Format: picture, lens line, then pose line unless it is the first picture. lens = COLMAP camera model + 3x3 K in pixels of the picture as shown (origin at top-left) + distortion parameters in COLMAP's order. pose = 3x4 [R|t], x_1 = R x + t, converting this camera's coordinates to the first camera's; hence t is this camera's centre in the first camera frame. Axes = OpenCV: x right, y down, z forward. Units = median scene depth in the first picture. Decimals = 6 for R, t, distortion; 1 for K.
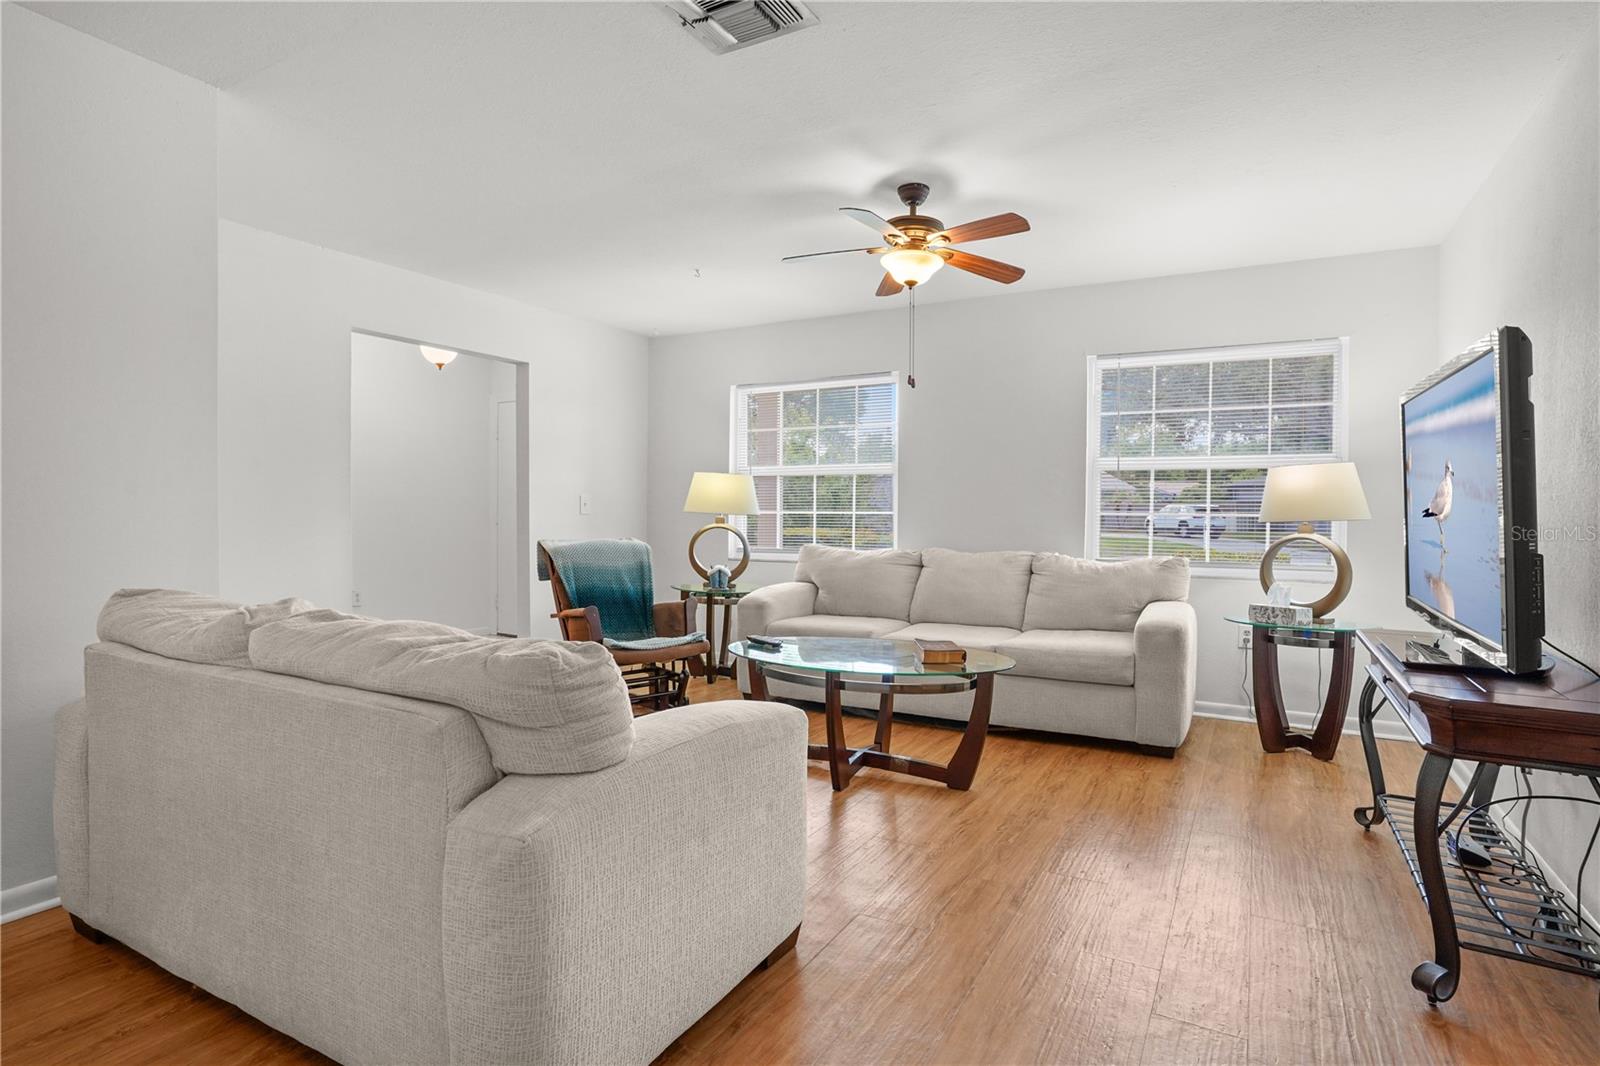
lens RADIAL K [[824.0, 0, 799.7], [0, 824.0, 540.2], [0, 0, 1]] dist [0.000200, 0.000155]
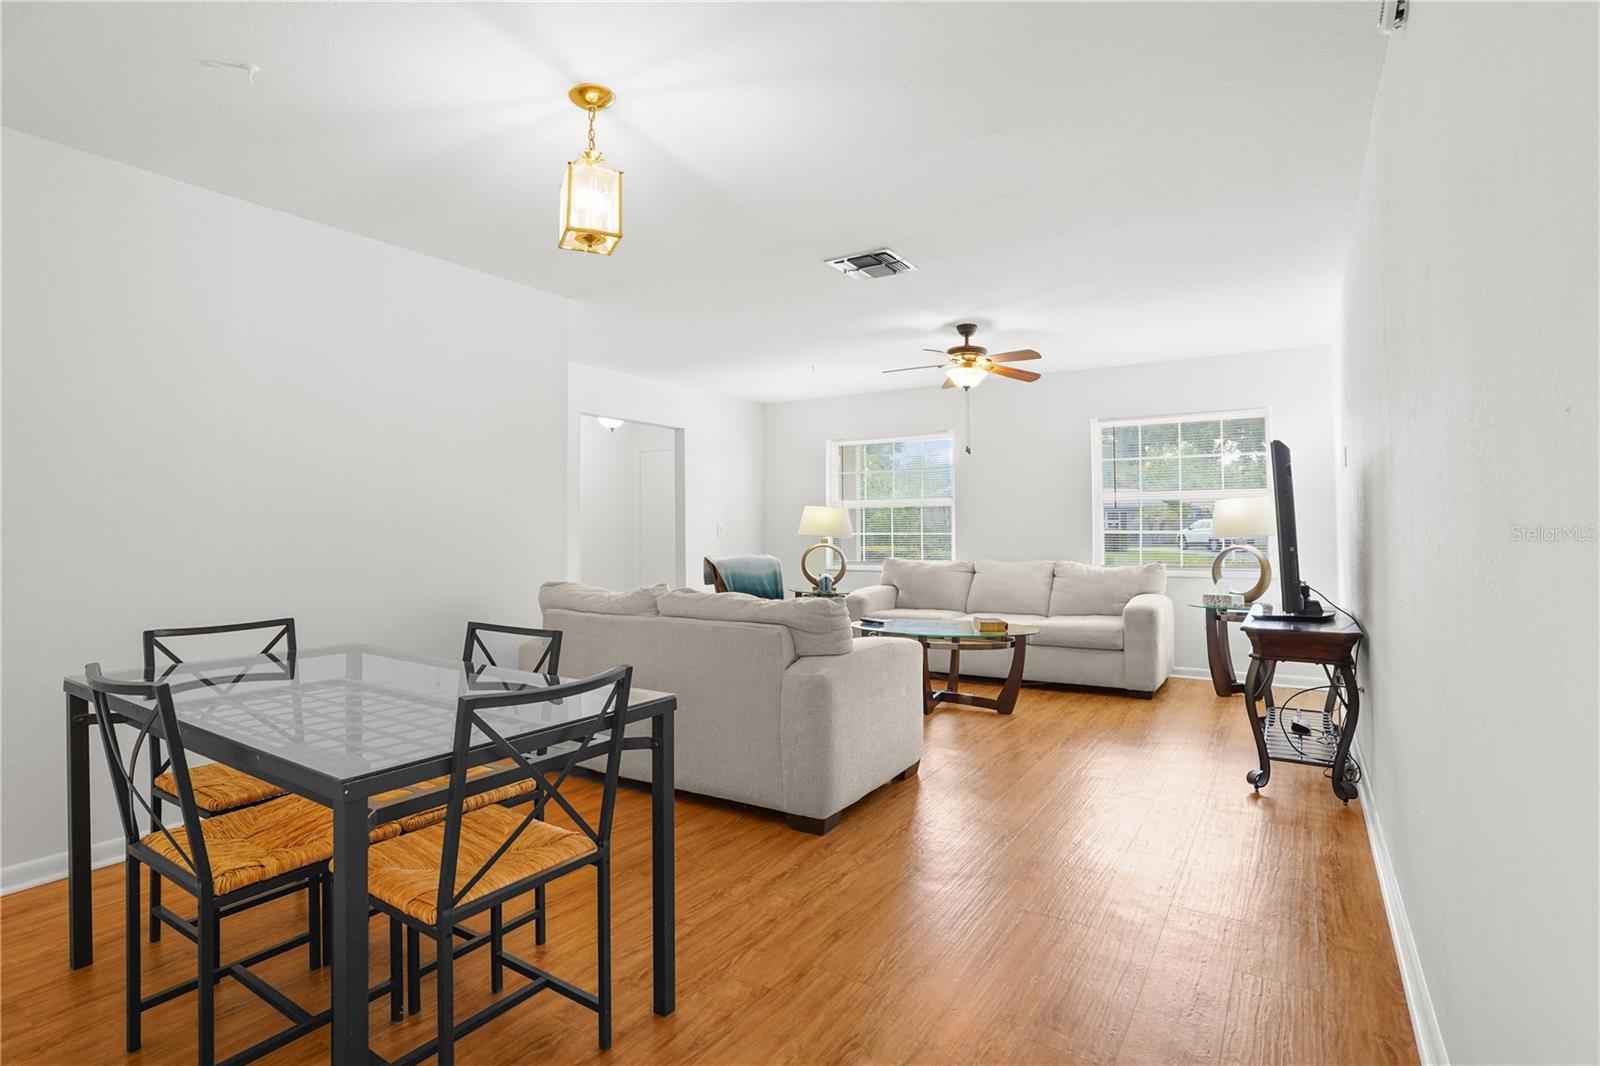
lens RADIAL K [[790.7, 0, 800.7], [0, 790.7, 526.6], [0, 0, 1]] dist [-0.033070, 0.000799]
pose [[0.998411, -0.014006, -0.054579, -0.084421], [0.011763, 0.999081, -0.041206, 0.007238], [0.055106, 0.040499, 0.997659, -0.414191]]
